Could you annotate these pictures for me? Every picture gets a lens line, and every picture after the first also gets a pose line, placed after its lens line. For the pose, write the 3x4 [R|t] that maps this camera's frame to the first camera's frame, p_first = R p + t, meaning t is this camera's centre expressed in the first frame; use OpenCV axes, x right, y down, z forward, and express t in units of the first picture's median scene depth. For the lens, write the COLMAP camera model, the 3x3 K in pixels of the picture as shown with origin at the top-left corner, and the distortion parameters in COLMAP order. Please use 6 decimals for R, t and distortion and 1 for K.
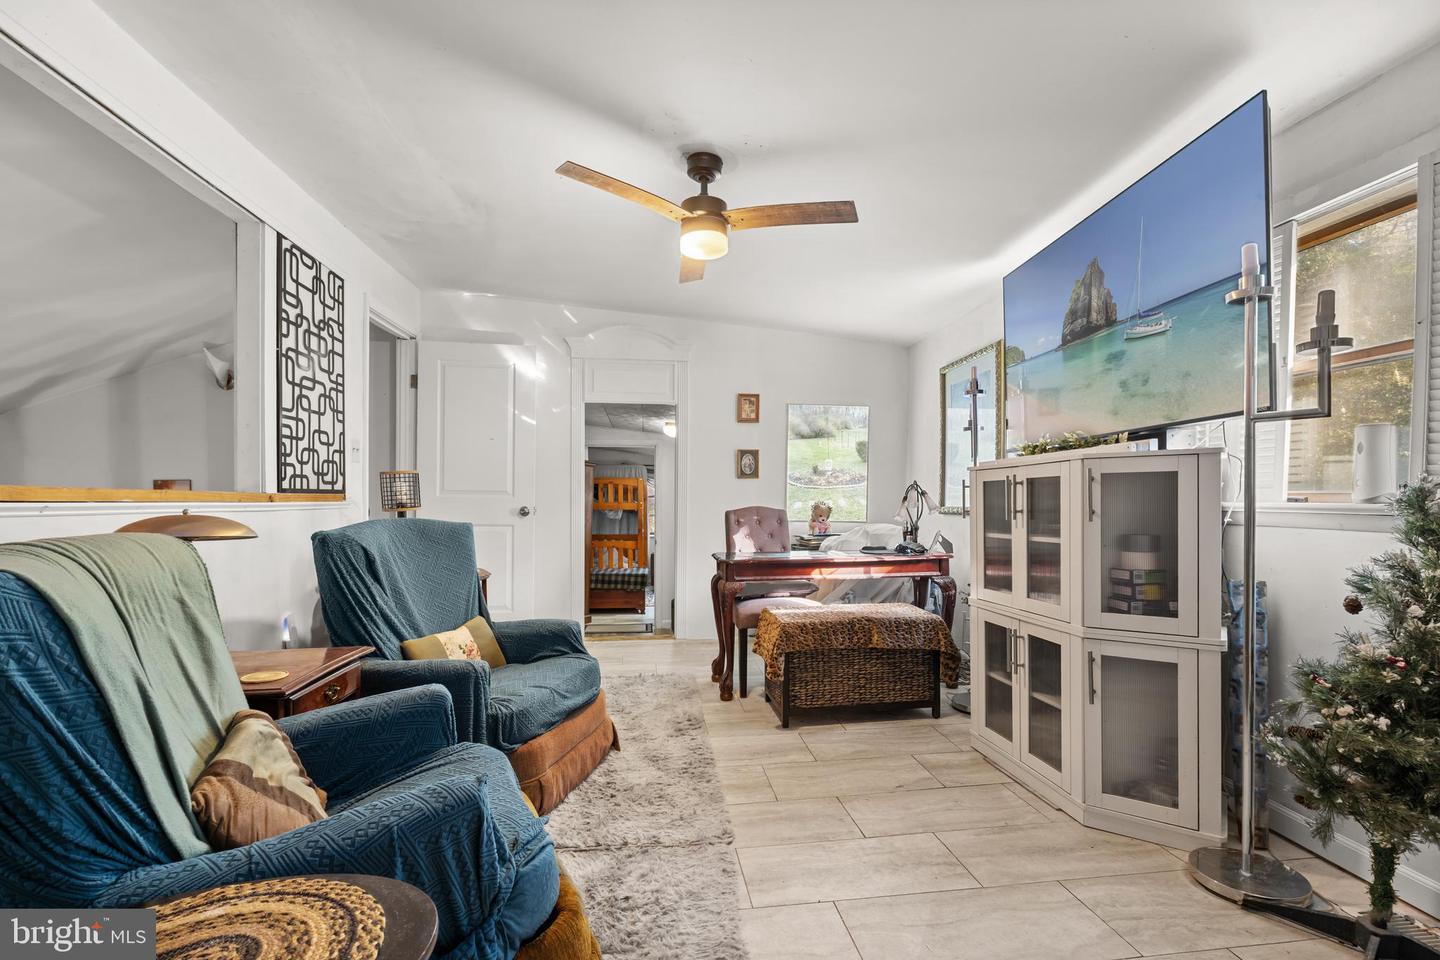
lens RADIAL K [[656.1, 0, 720.0], [0, 656.1, 480.0], [0, 0, 1]] dist [-0.000115, -0.000048]
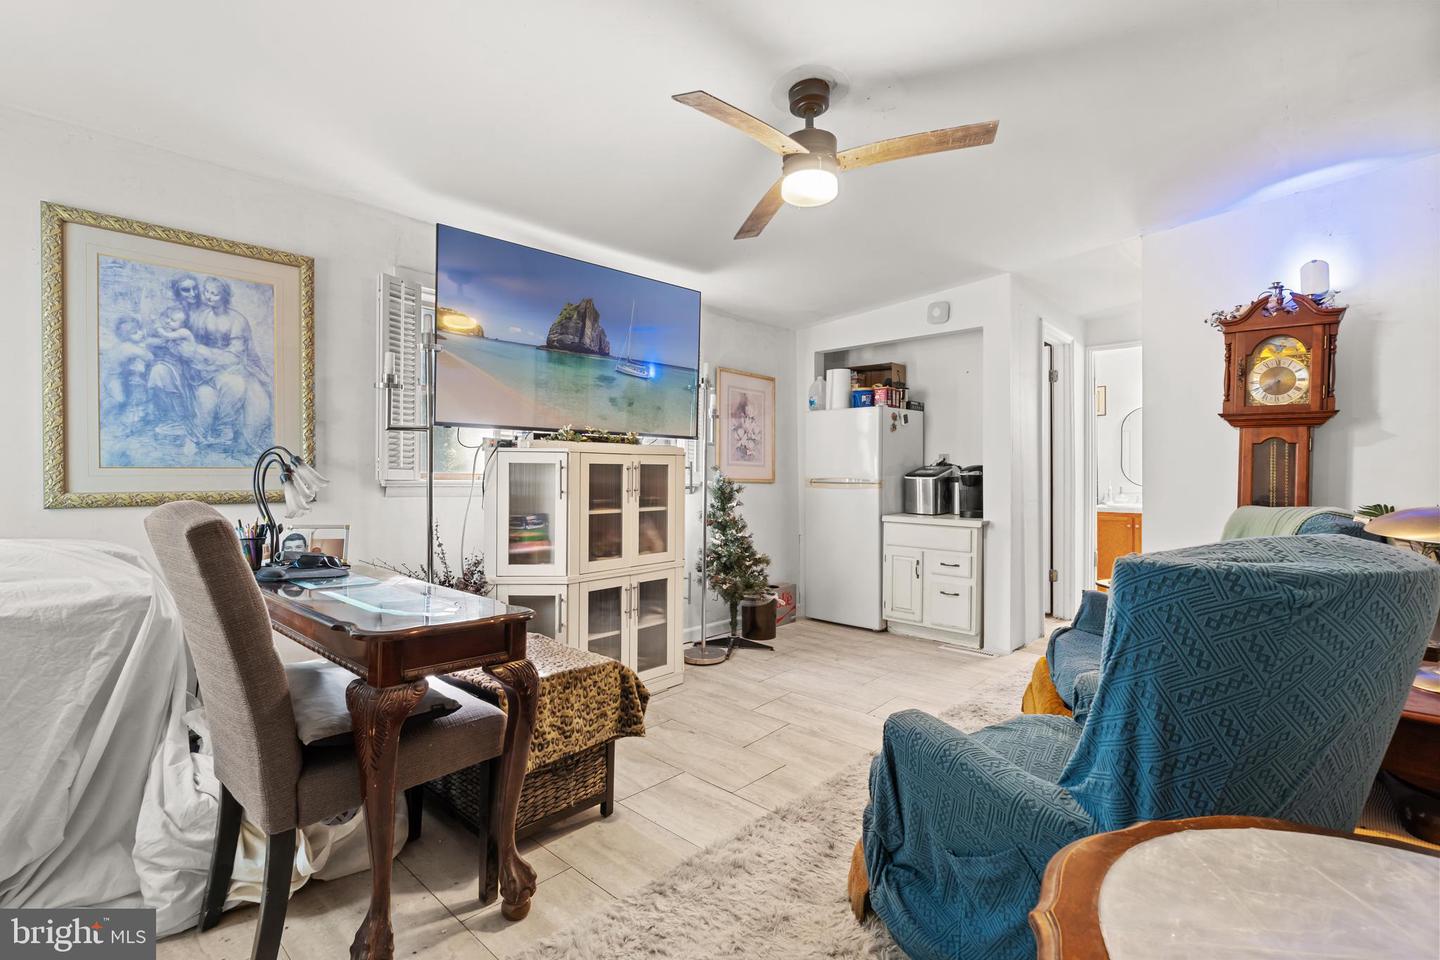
lens RADIAL K [[656.1, 0, 720.0], [0, 656.1, 480.0], [0, 0, 1]] dist [-0.000115, -0.000048]
pose [[-0.644697, 0.000698, 0.764438, -0.624563], [-0.015127, 0.999792, -0.013670, 0.044144], [-0.764288, -0.020377, -0.644553, 1.695742]]
